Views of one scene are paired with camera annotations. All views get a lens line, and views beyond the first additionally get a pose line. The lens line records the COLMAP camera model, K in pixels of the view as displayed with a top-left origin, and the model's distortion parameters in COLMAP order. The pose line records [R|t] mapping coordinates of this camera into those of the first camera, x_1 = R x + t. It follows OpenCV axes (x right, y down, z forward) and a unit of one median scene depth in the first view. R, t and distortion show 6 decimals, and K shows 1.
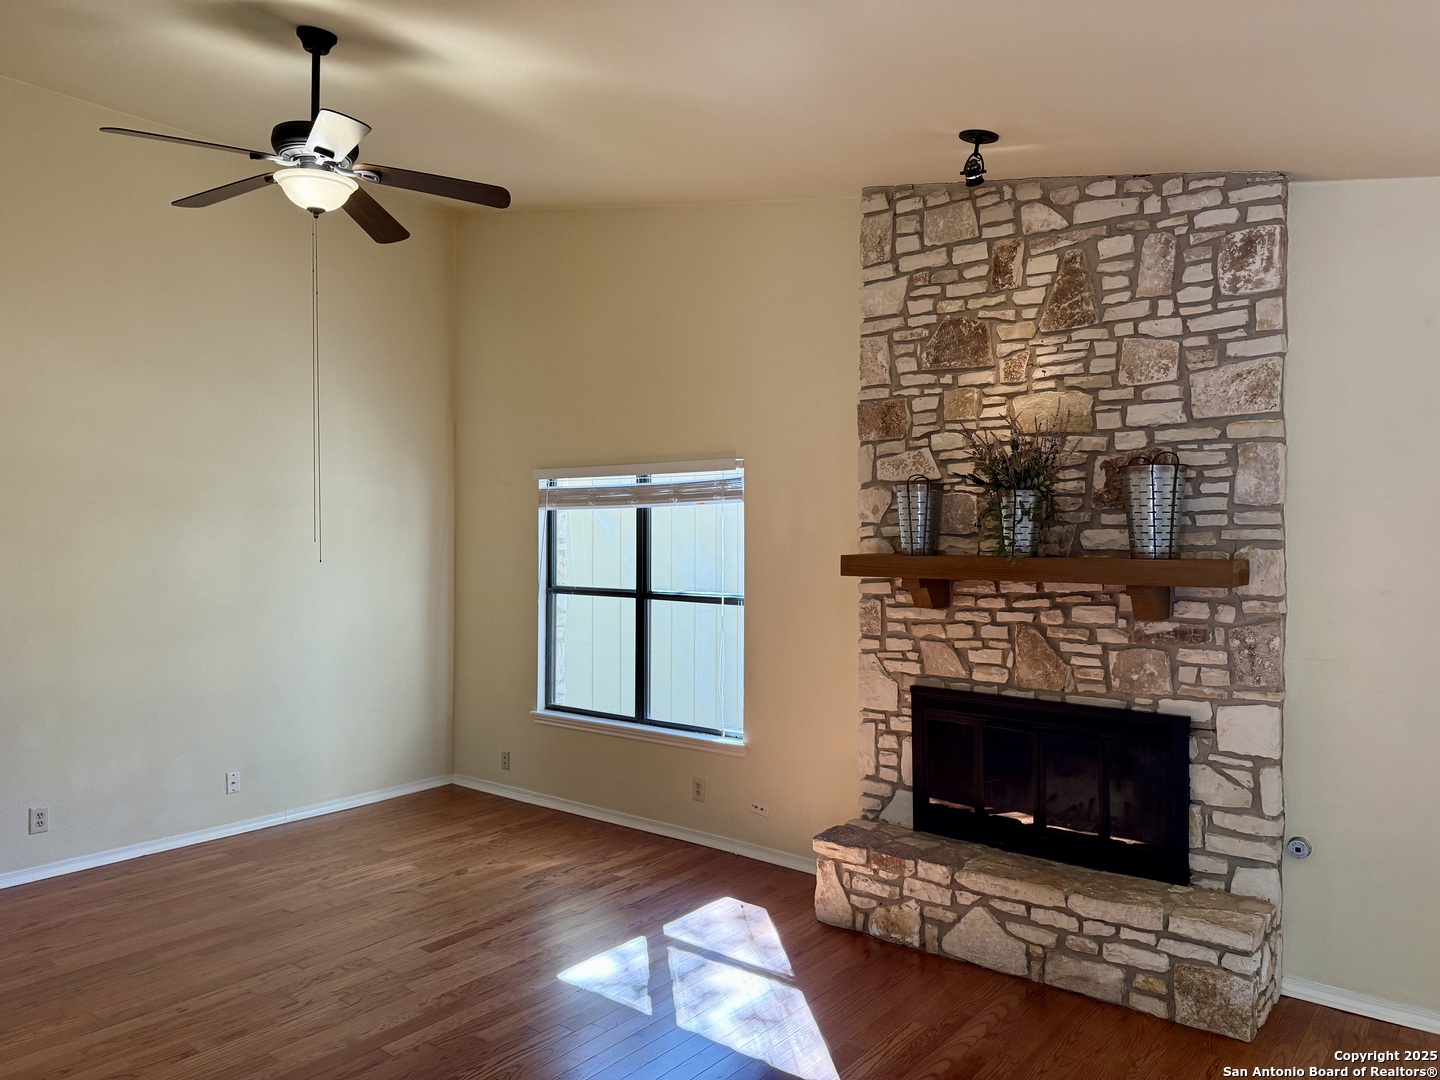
lens RADIAL K [[1005.9, 0, 727.1], [0, 1005.9, 544.7], [0, 0, 1]] dist [0.070729, -0.094802]
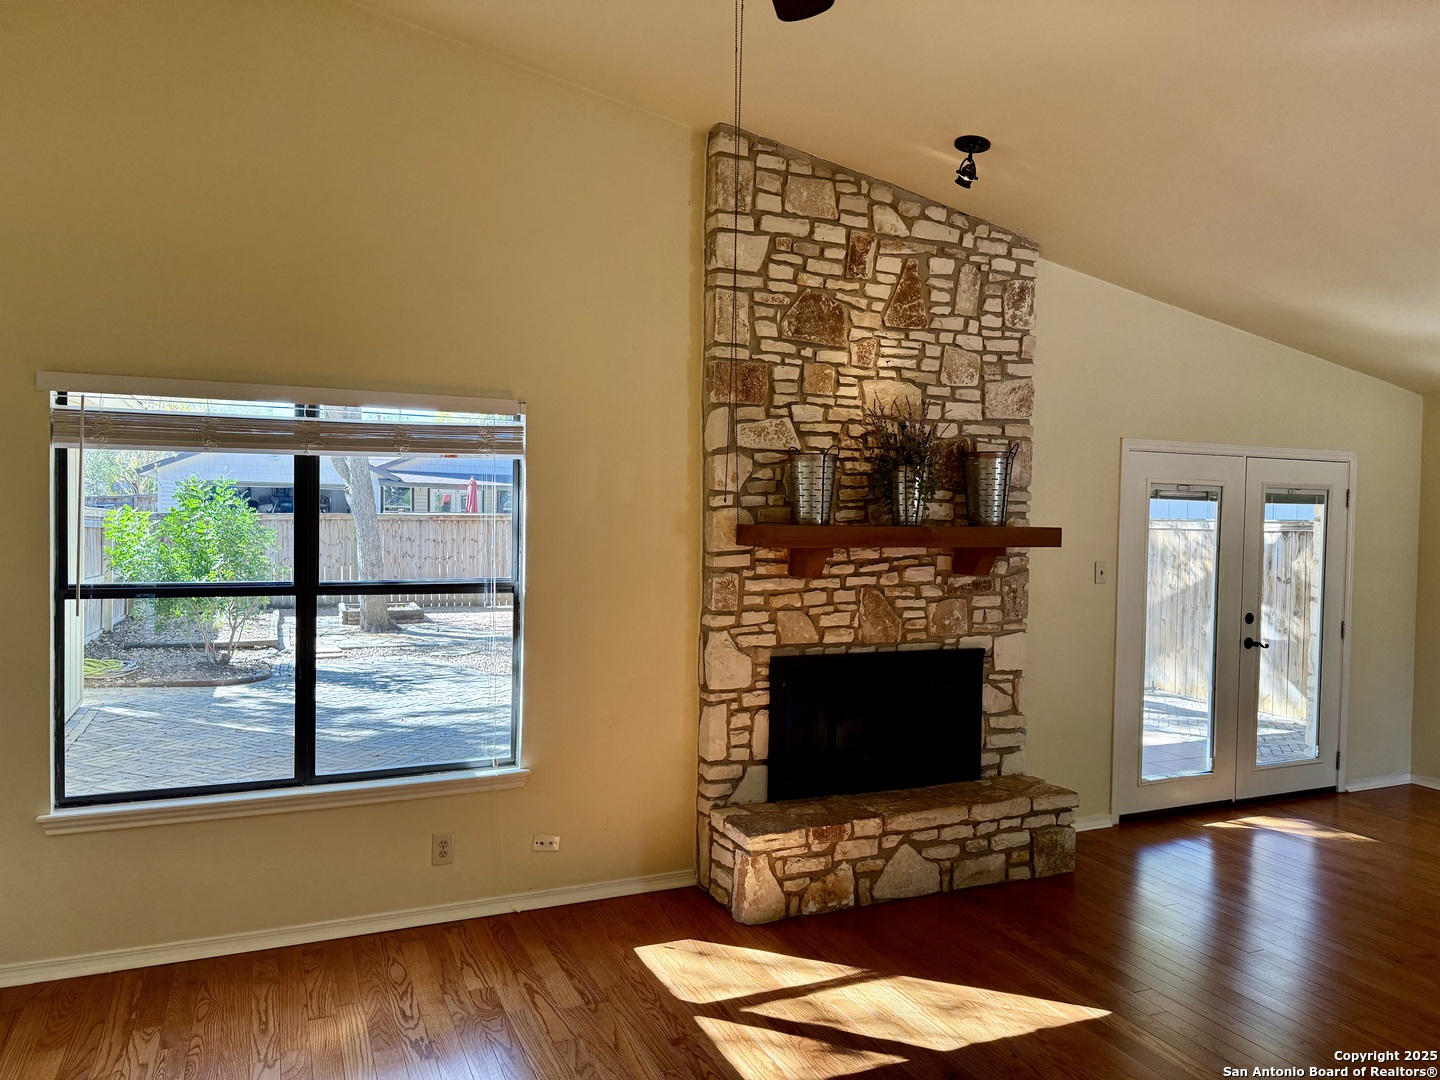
lens RADIAL K [[1022.8, 0, 727.6], [0, 1022.8, 544.9], [0, 0, 1]] dist [0.151249, -0.188661]
pose [[0.459263, -0.021306, 0.888045, -0.788648], [-0.003482, 0.999661, 0.025784, 0.004054], [-0.888294, -0.014934, 0.459033, 0.627383]]
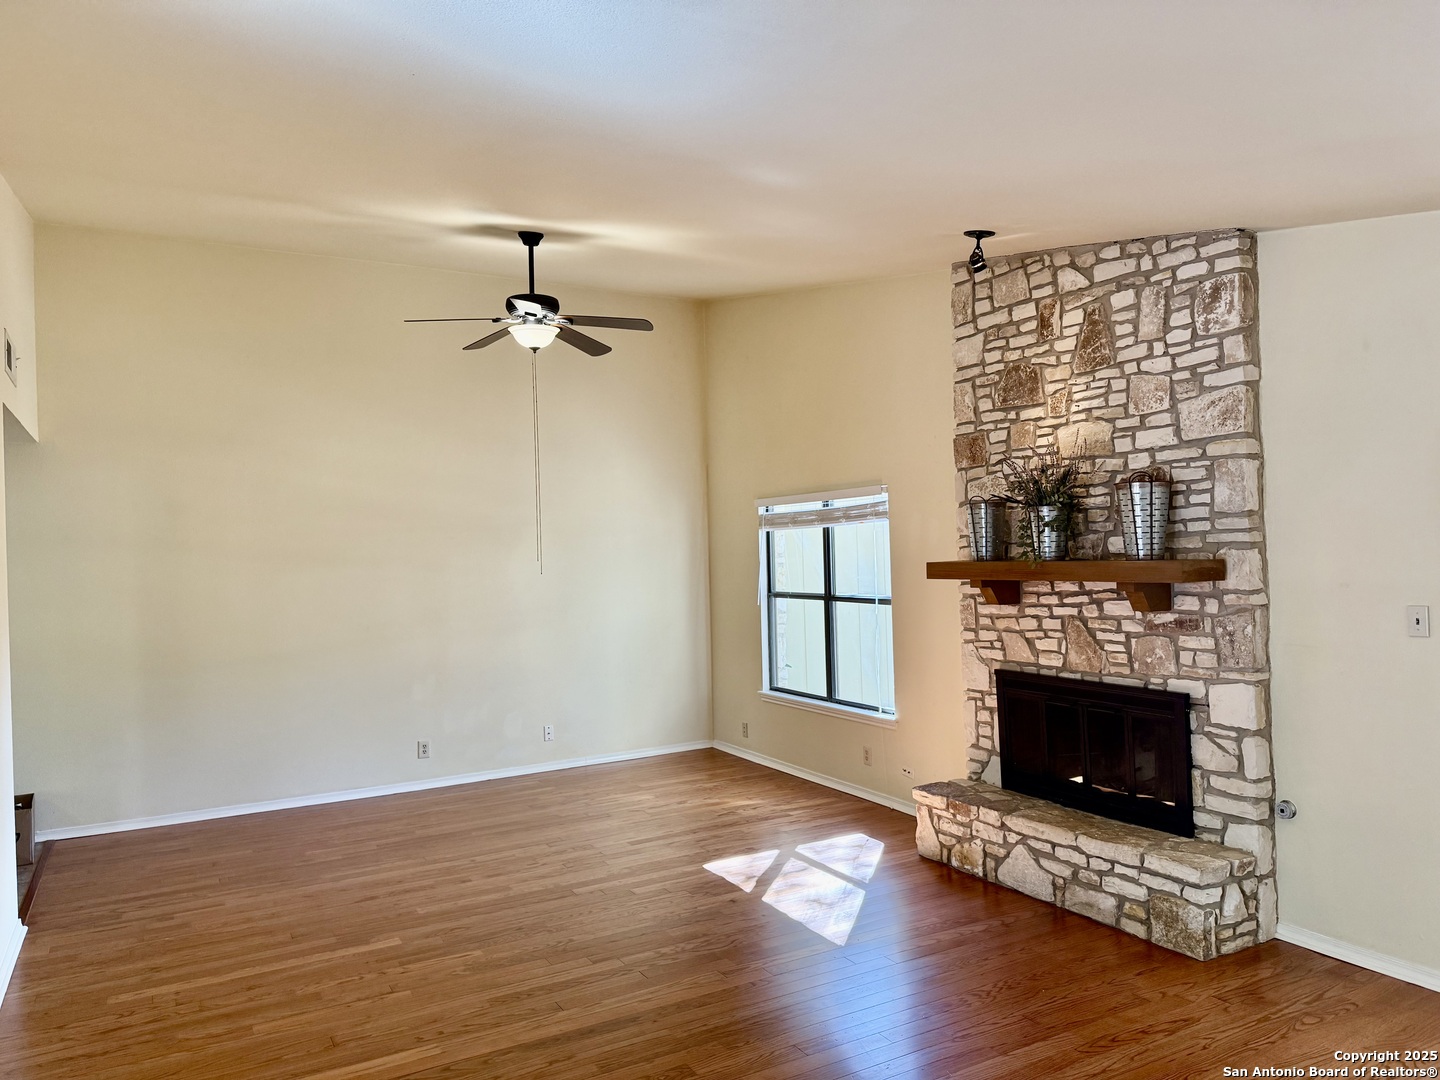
lens RADIAL K [[1005.9, 0, 727.1], [0, 1005.9, 544.7], [0, 0, 1]] dist [0.070729, -0.094802]
pose [[0.925120, -0.029480, -0.378528, 0.377057], [0.025240, 0.999551, -0.016159, 0.002325], [0.378834, 0.005395, 0.925449, -0.266572]]
